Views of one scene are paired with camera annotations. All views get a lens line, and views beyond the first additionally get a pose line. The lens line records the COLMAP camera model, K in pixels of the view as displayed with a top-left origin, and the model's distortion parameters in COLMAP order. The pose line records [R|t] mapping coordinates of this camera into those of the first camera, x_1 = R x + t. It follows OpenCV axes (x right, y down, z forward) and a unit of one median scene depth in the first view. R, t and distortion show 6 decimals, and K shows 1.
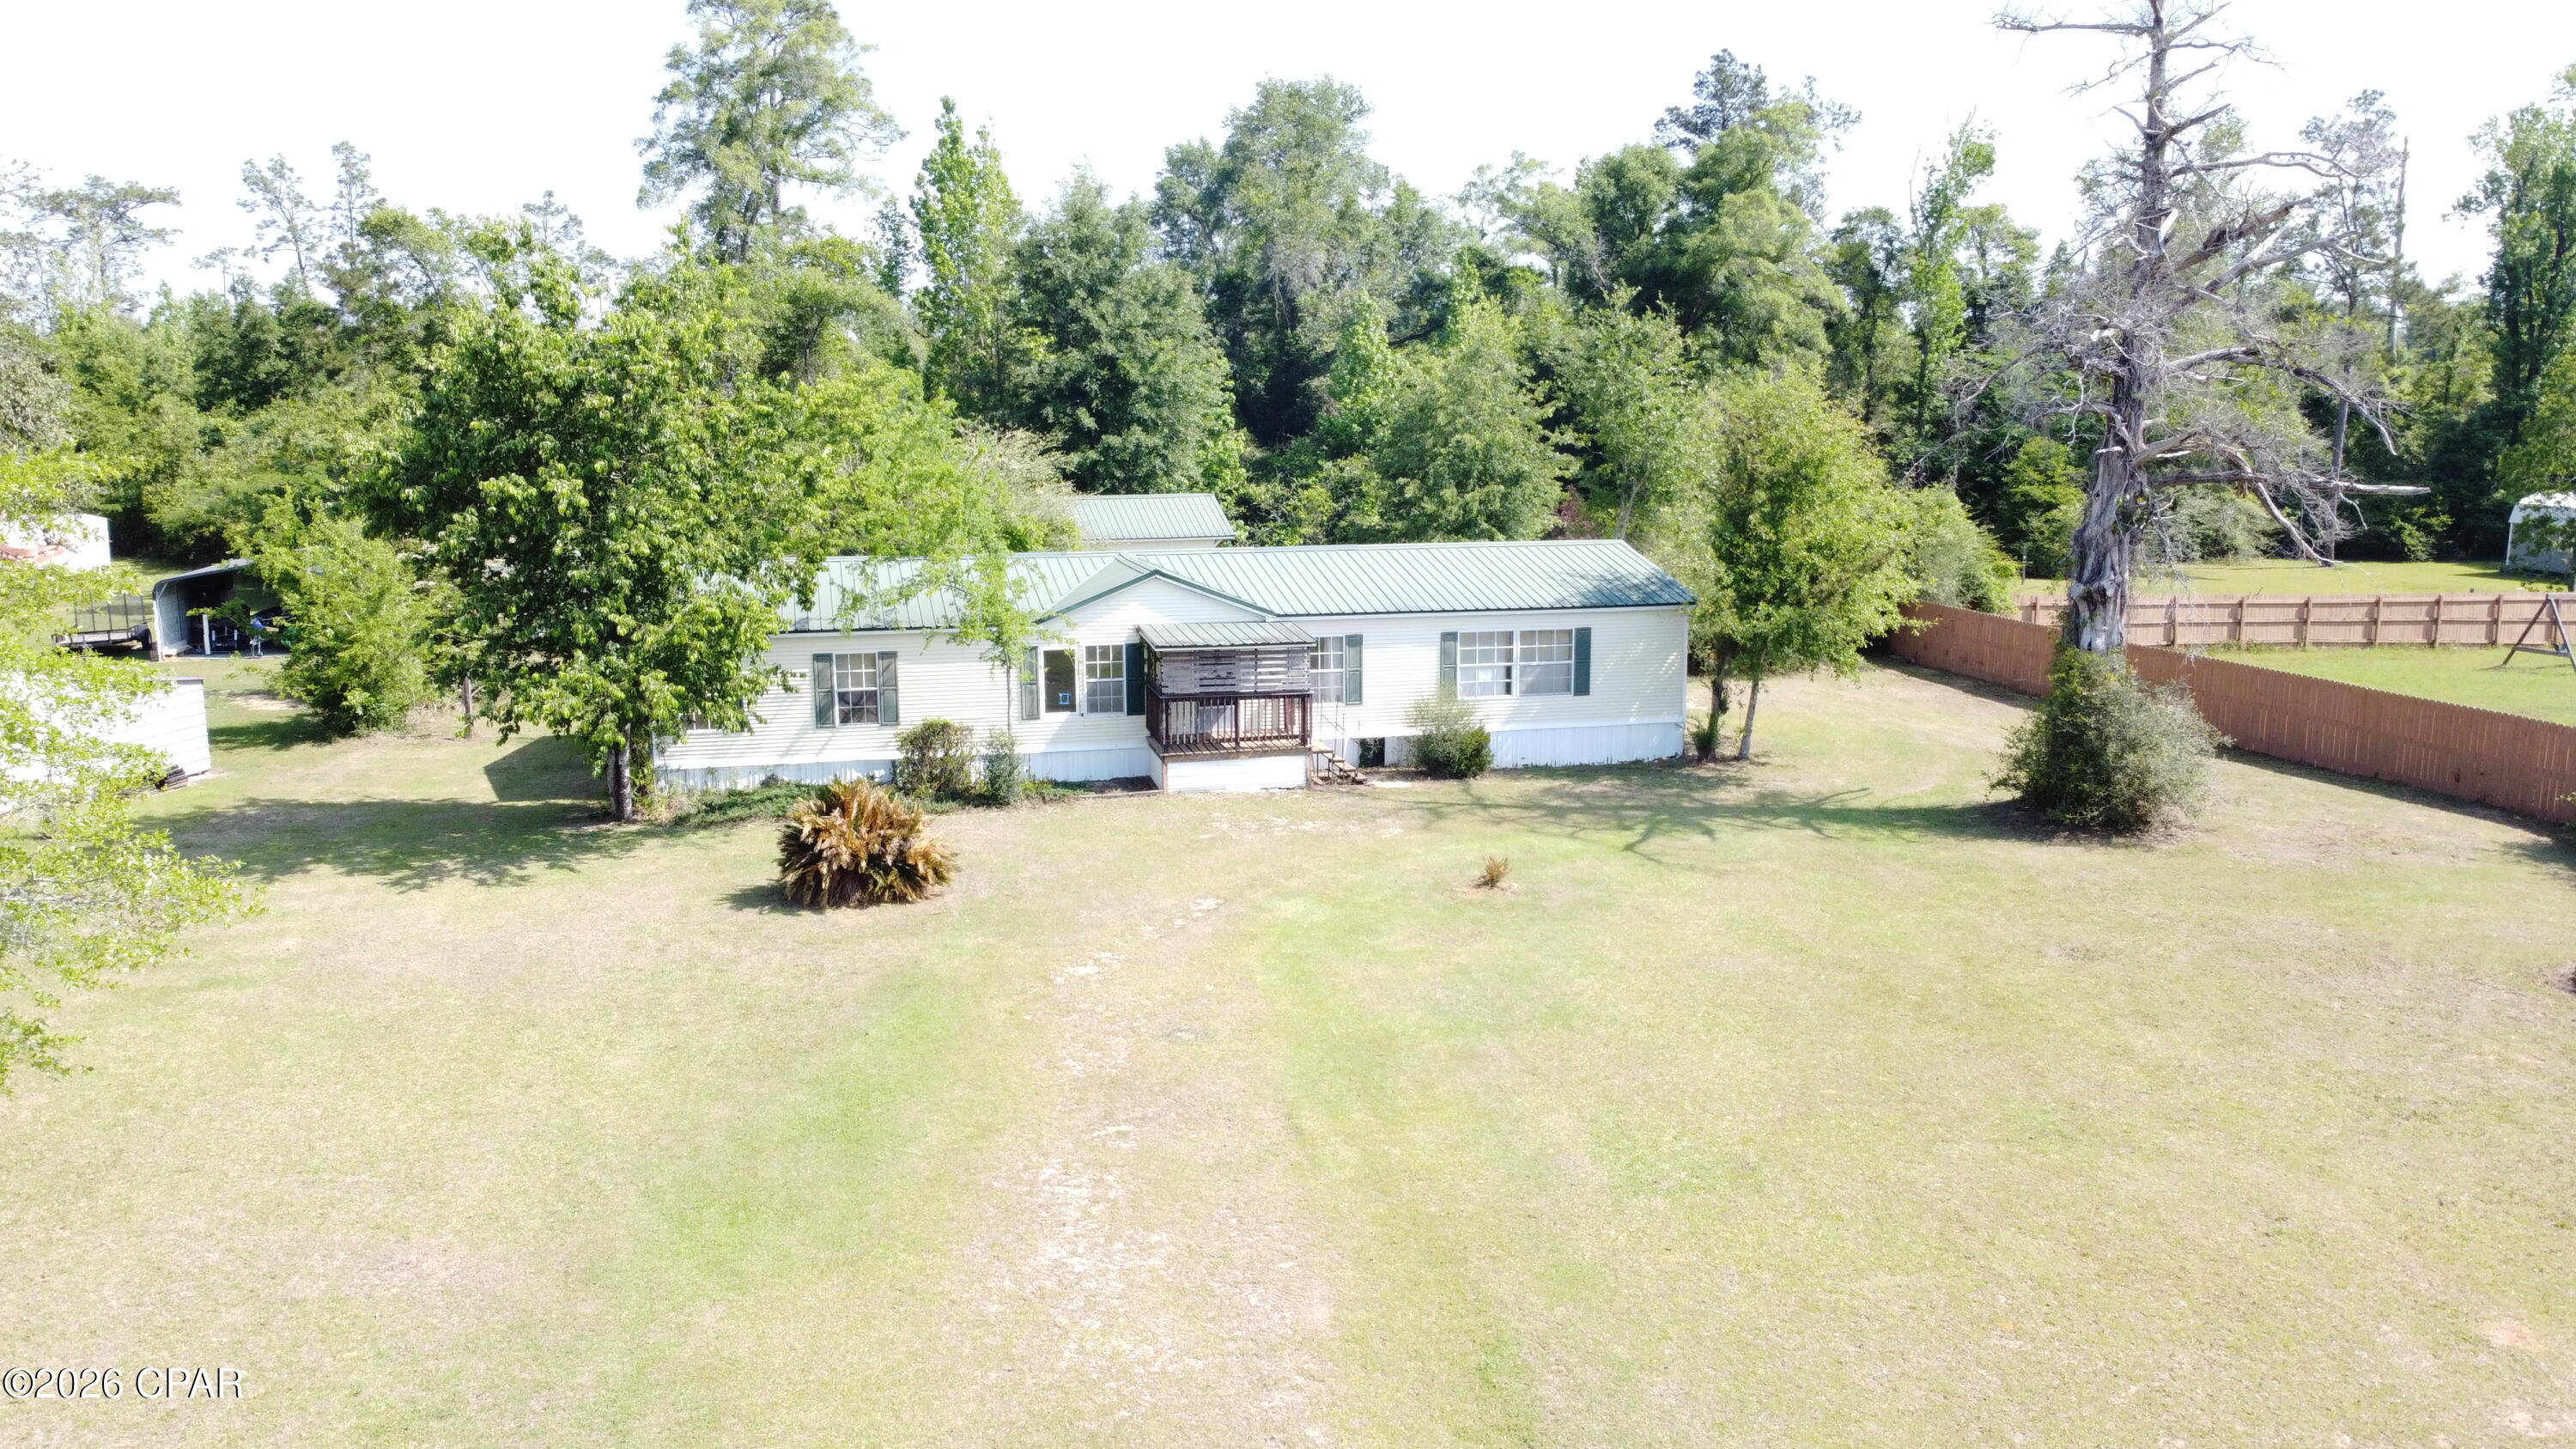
lens RADIAL K [[1936.8, 0, 1288.0], [0, 1936.8, 724.5], [0, 0, 1]] dist [-0.002363, -0.004118]
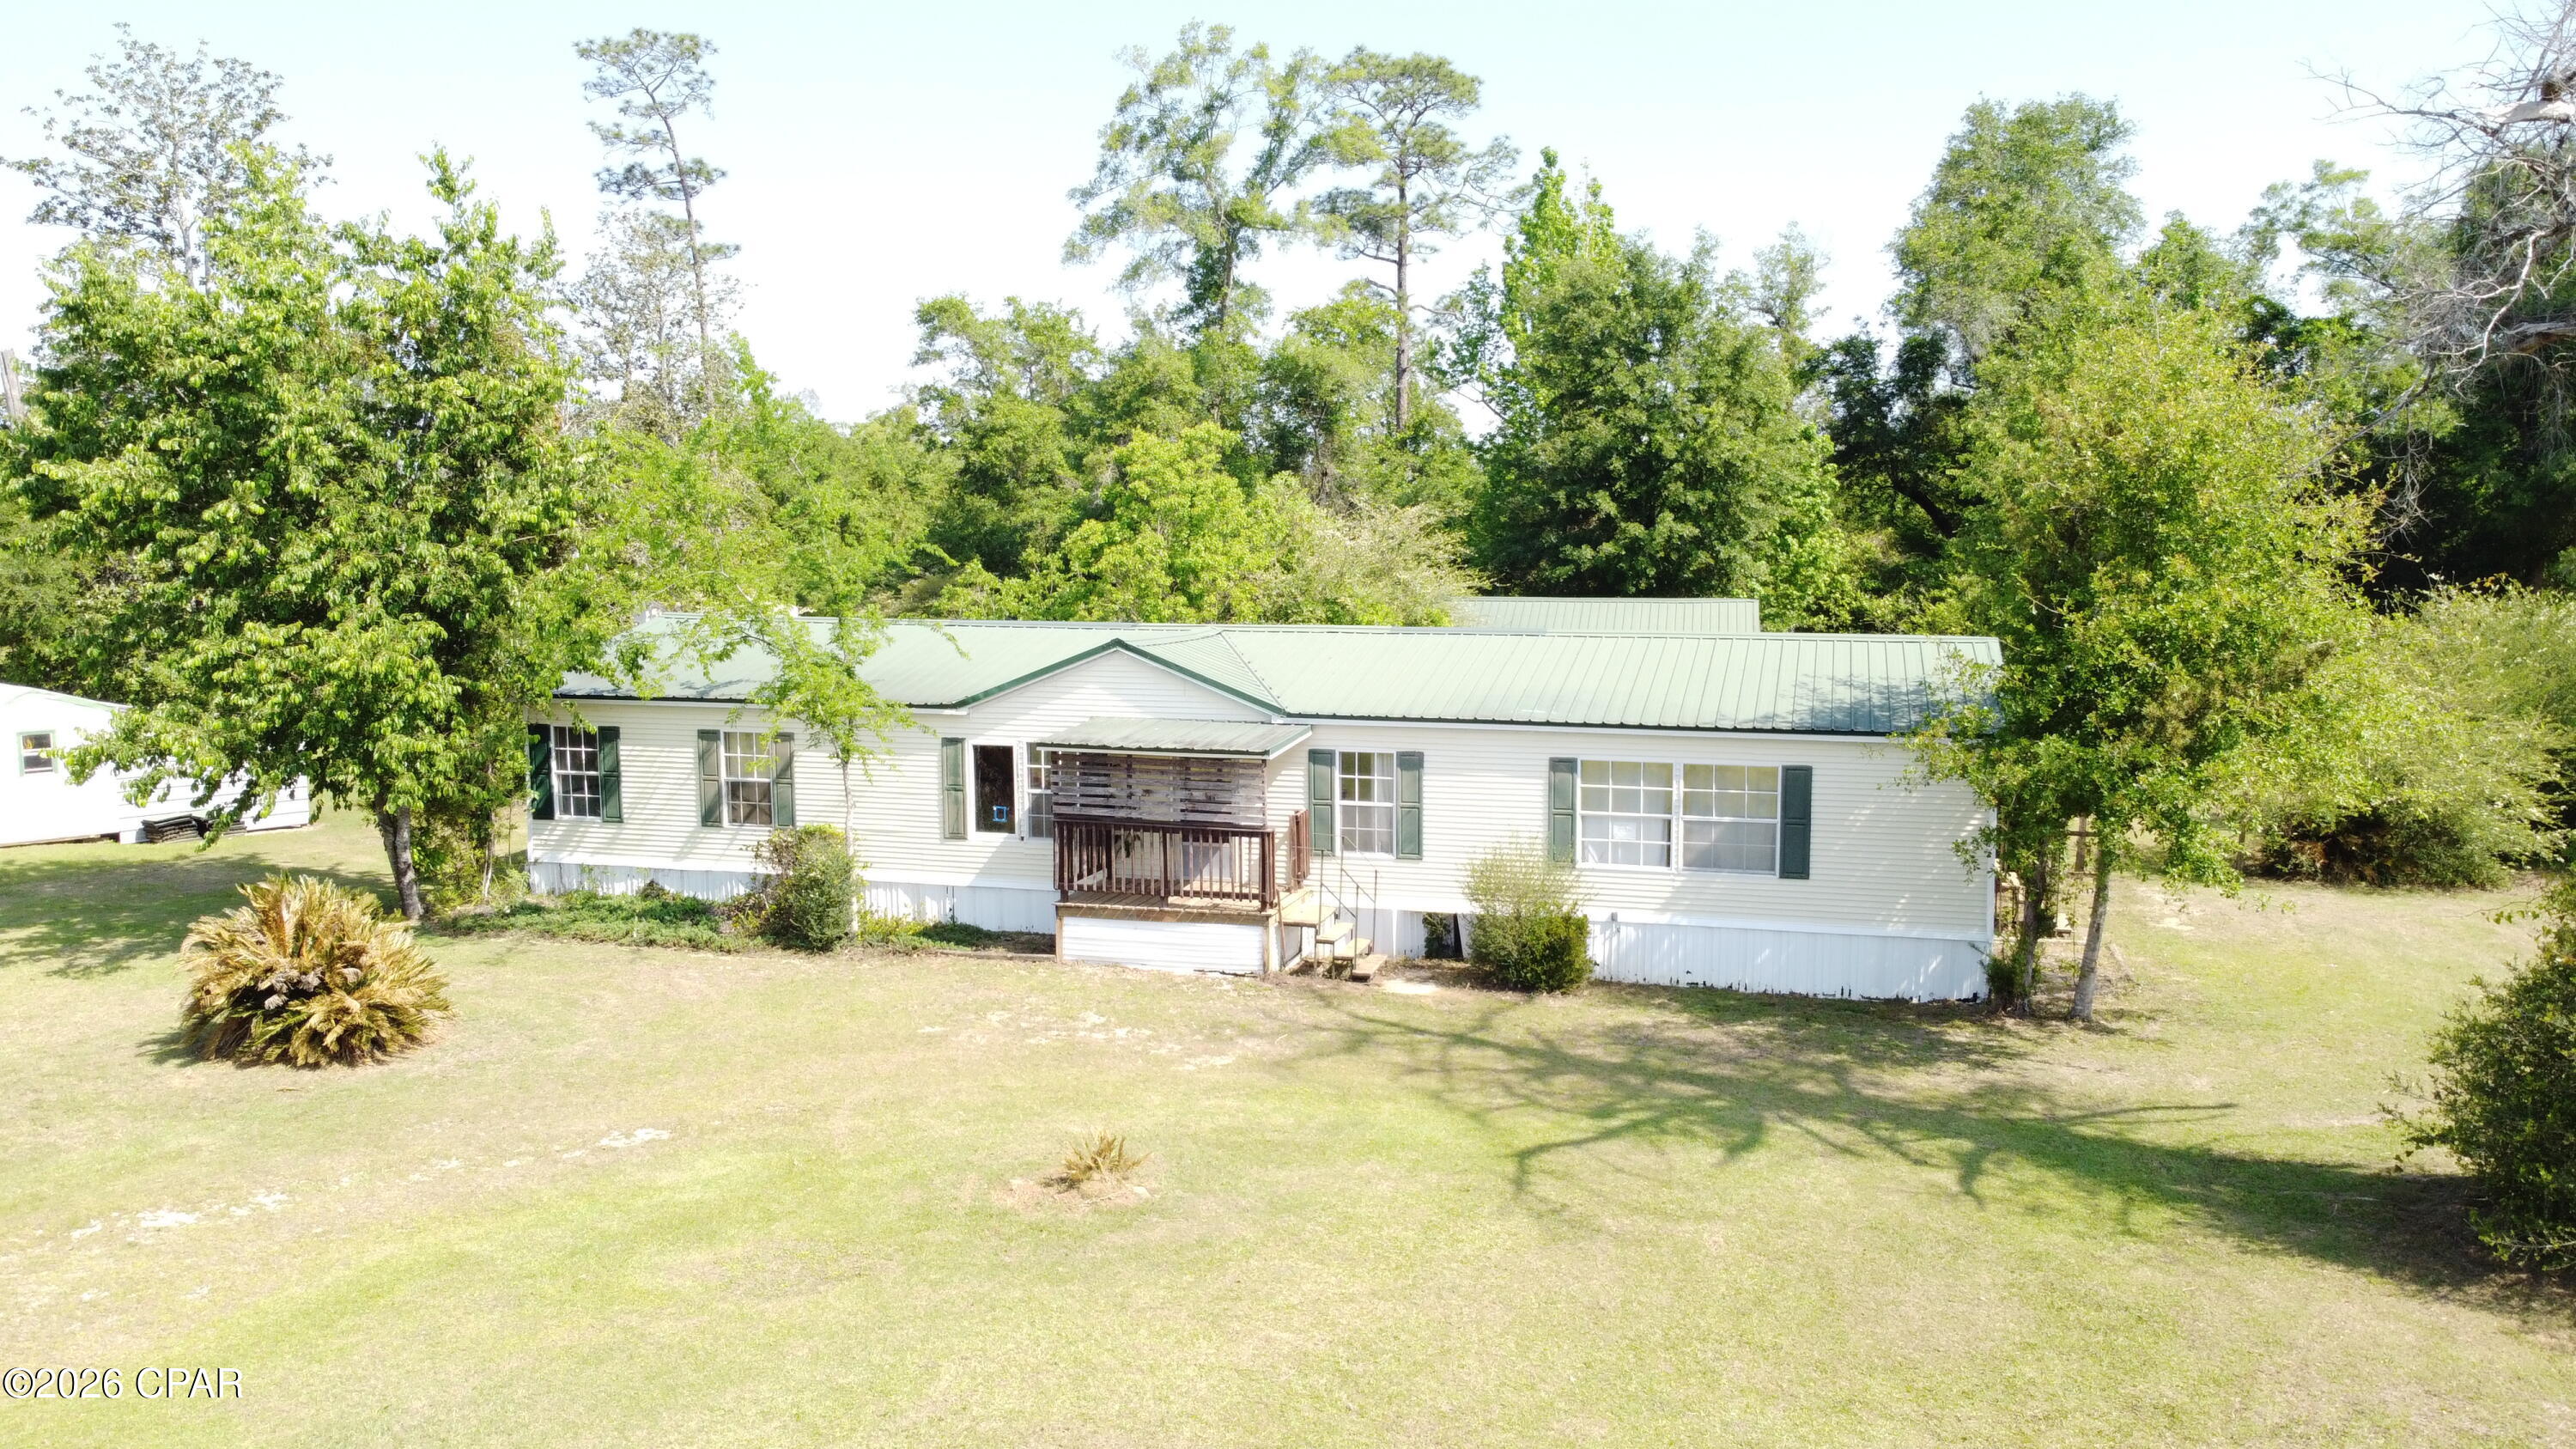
lens RADIAL K [[1936.8, 0, 1288.0], [0, 1936.8, 724.5], [0, 0, 1]] dist [-0.002363, -0.004118]
pose [[0.871294, 0.052171, -0.487980, 0.304383], [-0.090079, 0.994441, -0.054519, -0.015716], [0.482423, 0.091459, 0.871151, 0.396146]]
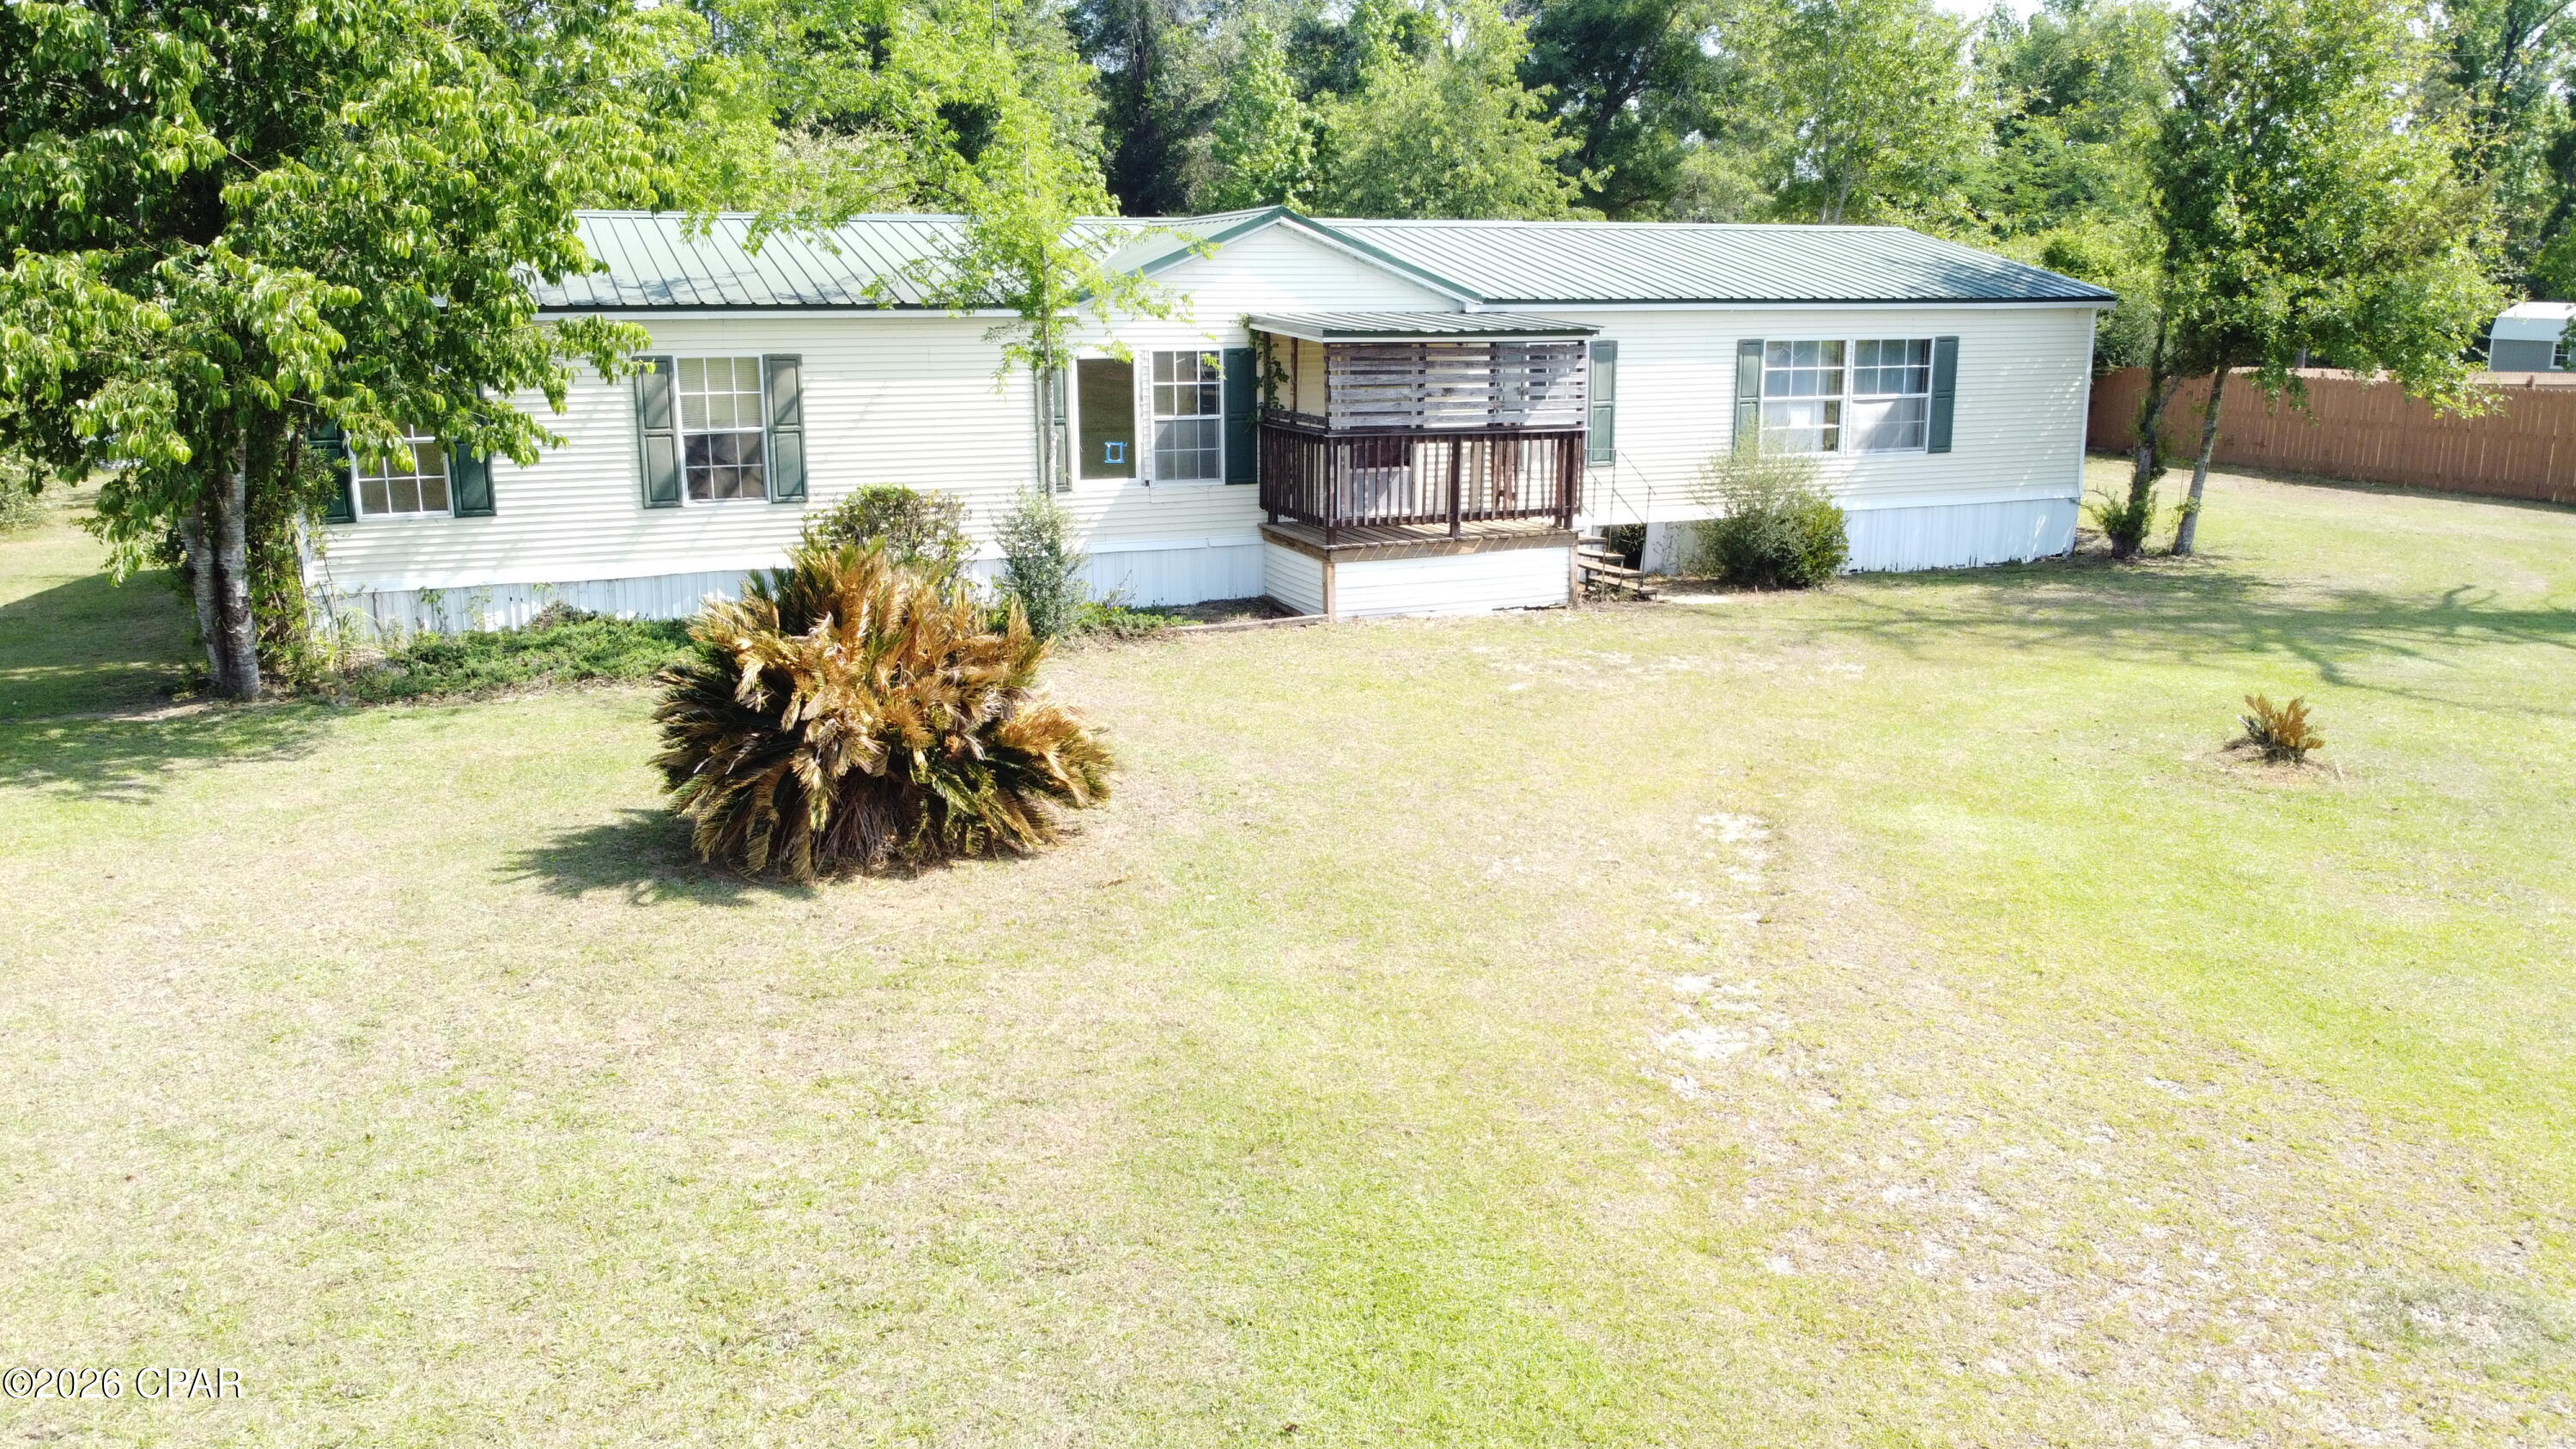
lens RADIAL K [[1936.8, 0, 1288.0], [0, 1936.8, 724.5], [0, 0, 1]] dist [-0.002363, -0.004118]
pose [[0.988032, -0.034122, 0.150429, -0.141355], [0.026841, 0.998380, 0.050170, 0.033796], [-0.151897, -0.045532, 0.987347, 0.430595]]
